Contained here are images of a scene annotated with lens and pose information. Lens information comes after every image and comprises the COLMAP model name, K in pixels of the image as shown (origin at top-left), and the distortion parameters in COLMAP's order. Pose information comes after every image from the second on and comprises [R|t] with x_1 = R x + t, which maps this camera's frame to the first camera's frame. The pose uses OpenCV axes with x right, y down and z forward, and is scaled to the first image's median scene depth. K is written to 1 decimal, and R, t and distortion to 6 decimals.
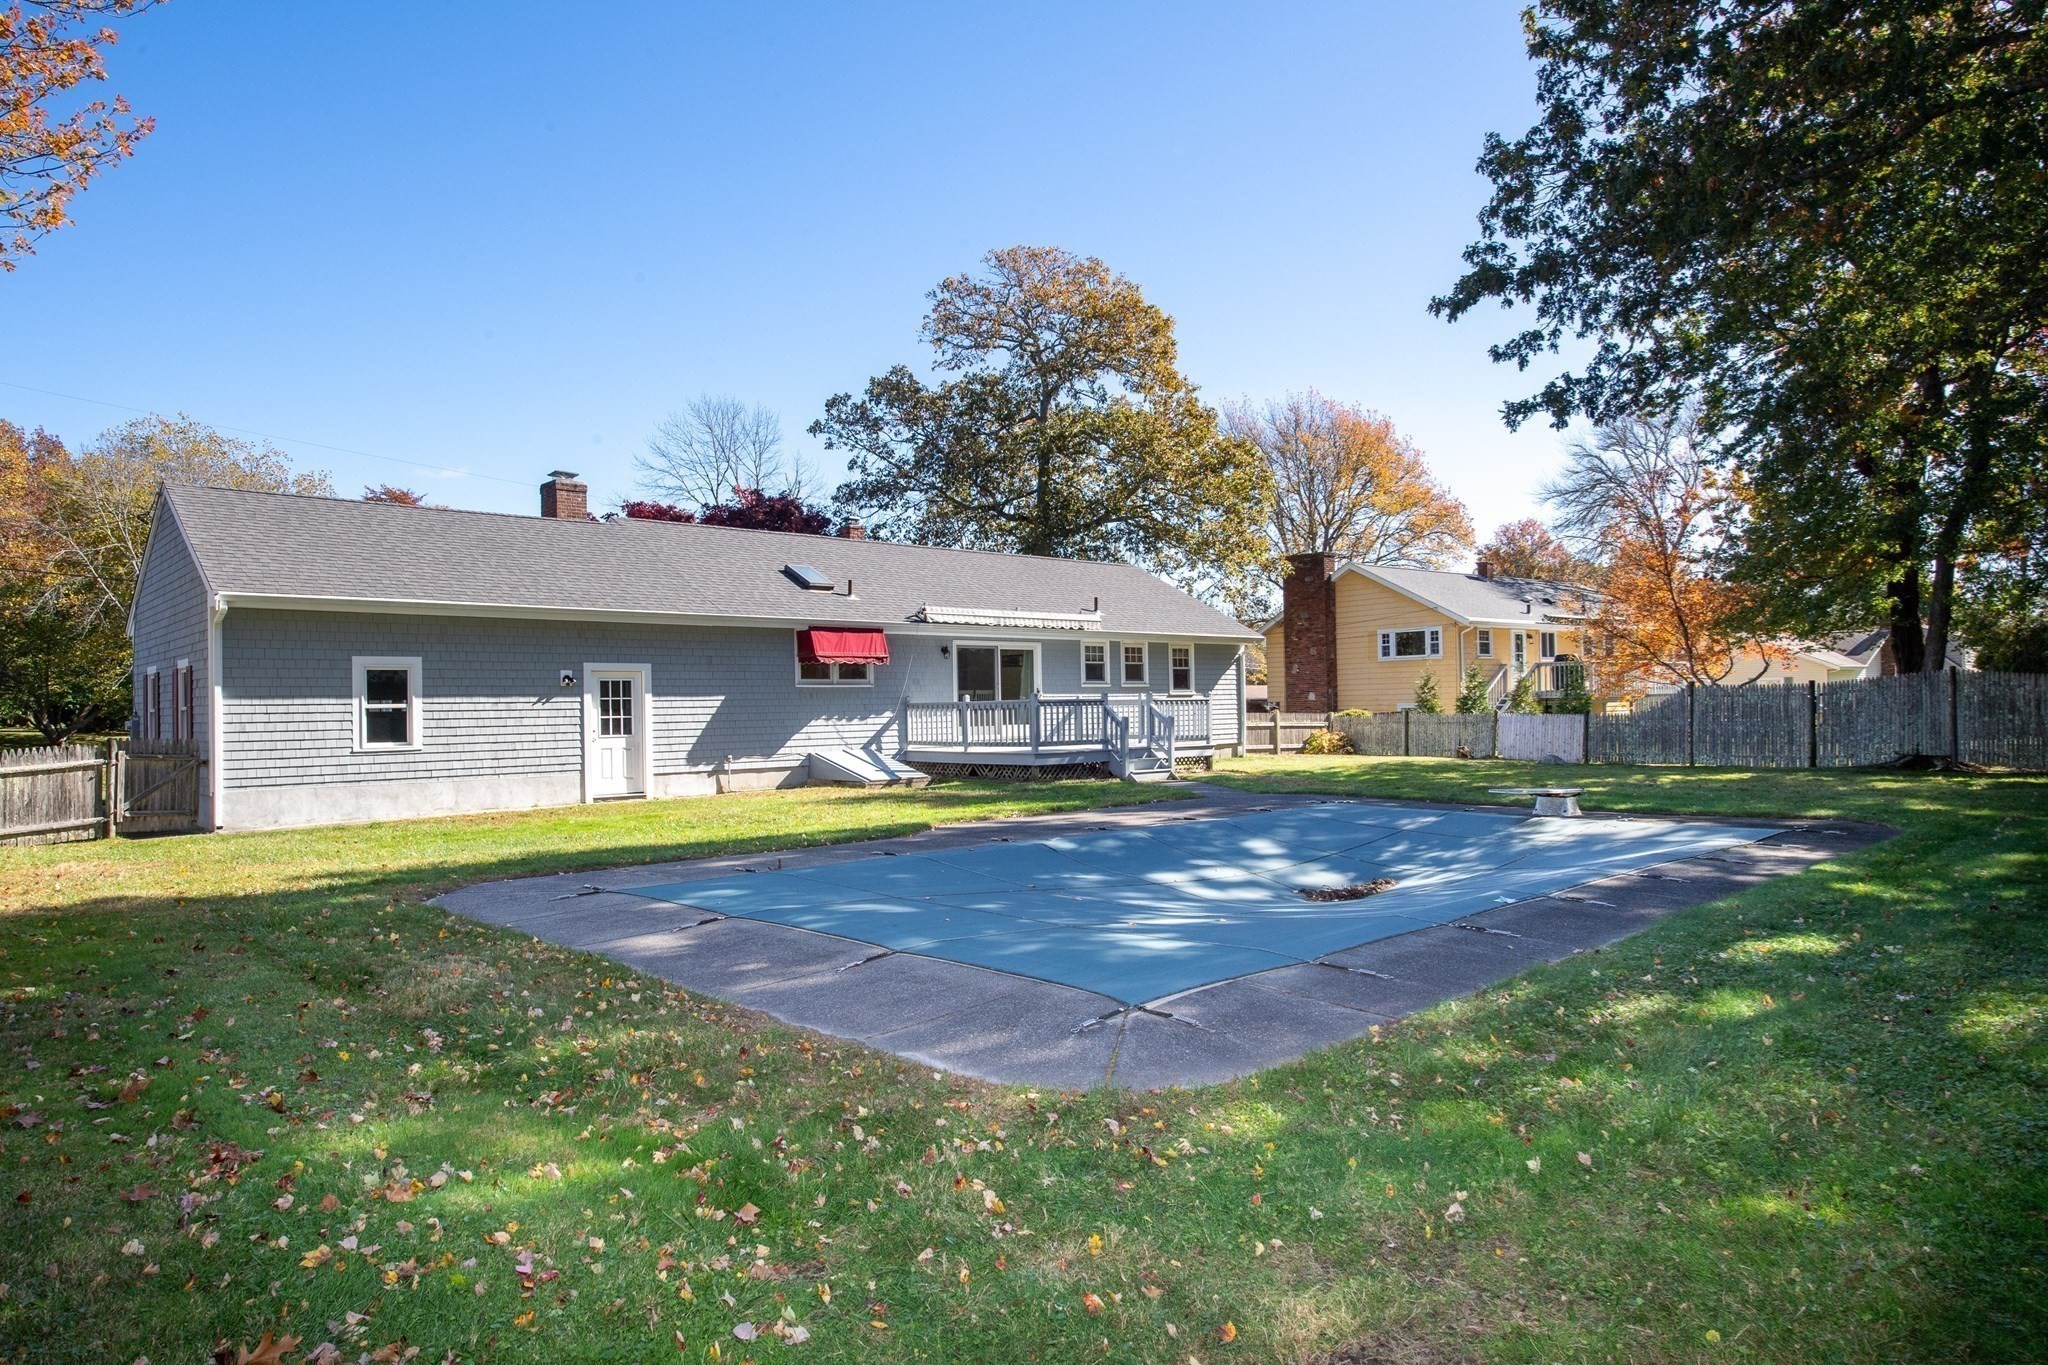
lens RADIAL K [[1245.1, 0, 1020.7], [0, 1245.1, 686.9], [0, 0, 1]] dist [-0.001326, 0.001160]
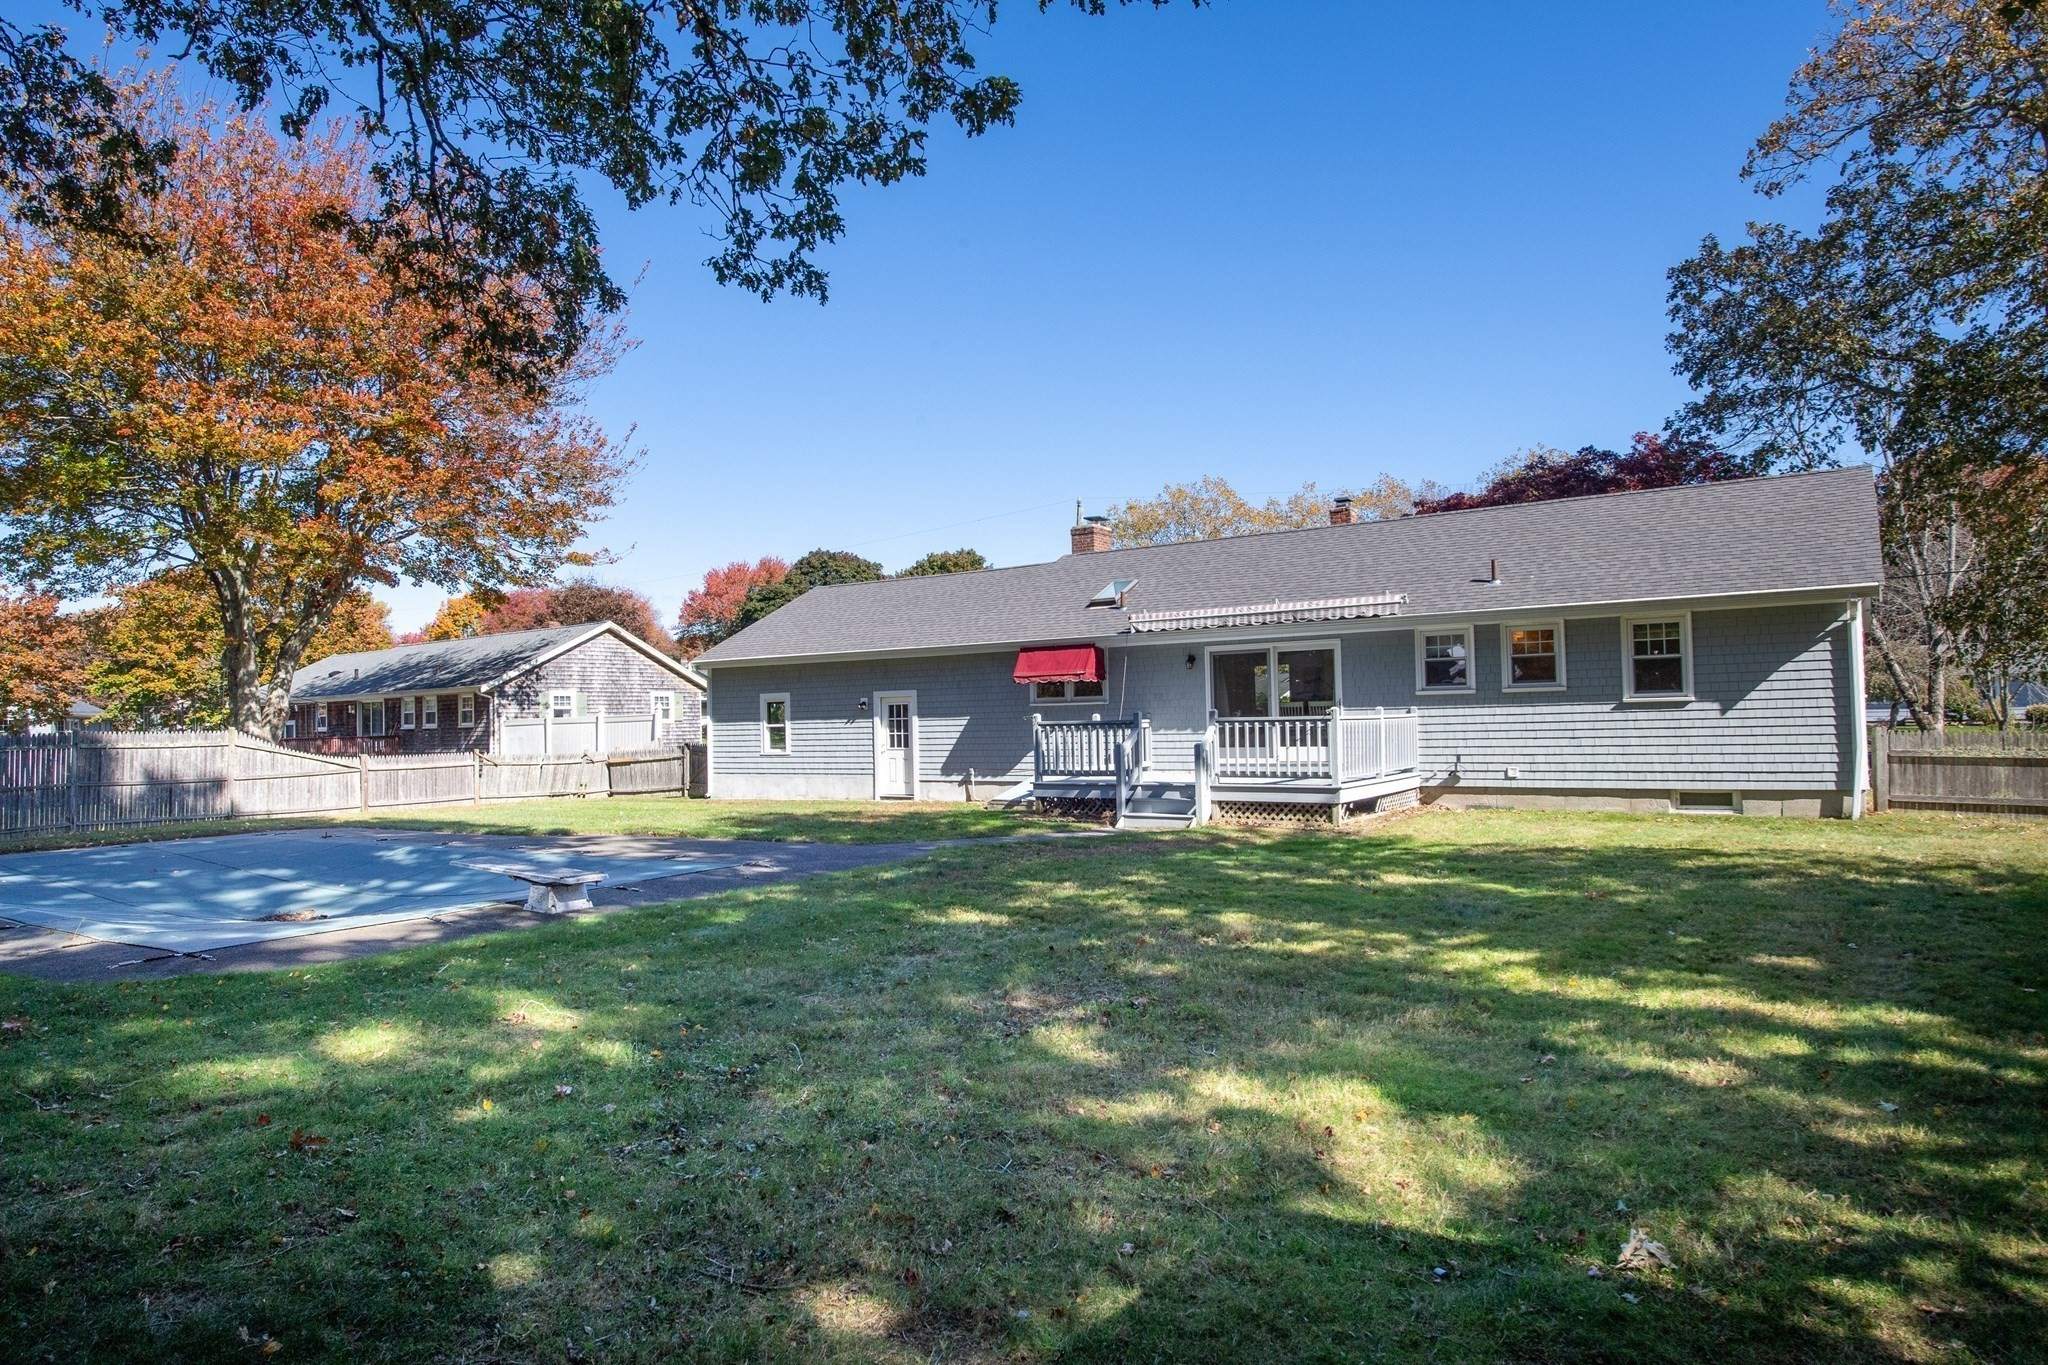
lens RADIAL K [[1245.1, 0, 1021.4], [0, 1245.1, 679.5], [0, 0, 1]] dist [-0.001326, 0.001160]
pose [[0.228573, -0.019716, -0.973327, 0.948164], [0.034181, 0.999341, -0.012216, -0.011063], [0.972927, -0.030477, 0.229096, 0.851787]]
